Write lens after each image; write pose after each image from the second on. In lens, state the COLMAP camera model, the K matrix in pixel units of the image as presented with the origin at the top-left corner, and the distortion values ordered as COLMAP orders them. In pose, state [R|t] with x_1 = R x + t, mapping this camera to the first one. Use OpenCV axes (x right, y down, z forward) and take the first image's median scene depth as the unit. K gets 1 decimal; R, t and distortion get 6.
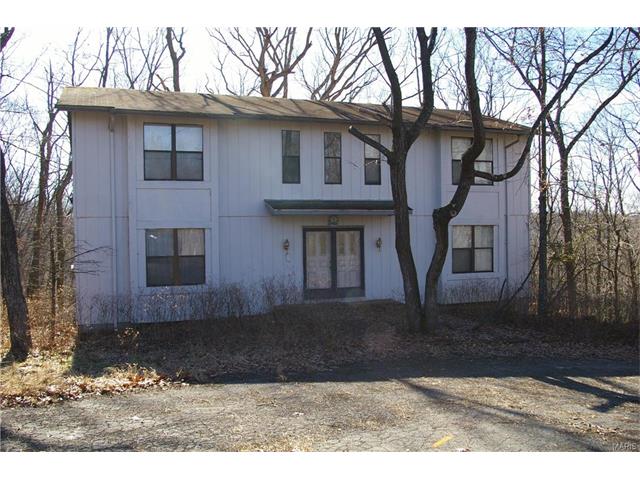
lens RADIAL K [[726.3, 0, 320.9], [0, 726.3, 245.9], [0, 0, 1]] dist [-0.043527, 0.000000]
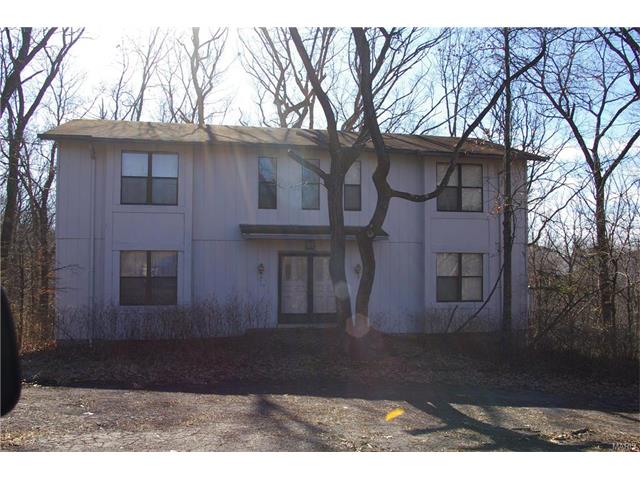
lens RADIAL K [[726.3, 0, 319.5], [0, 726.3, 235.7], [0, 0, 1]] dist [-0.043527, 0.000000]
pose [[0.987552, 0.010829, -0.156920, 0.193431], [-0.020465, 0.997993, -0.059918, 0.011437], [0.155956, 0.062384, 0.985792, 0.005369]]
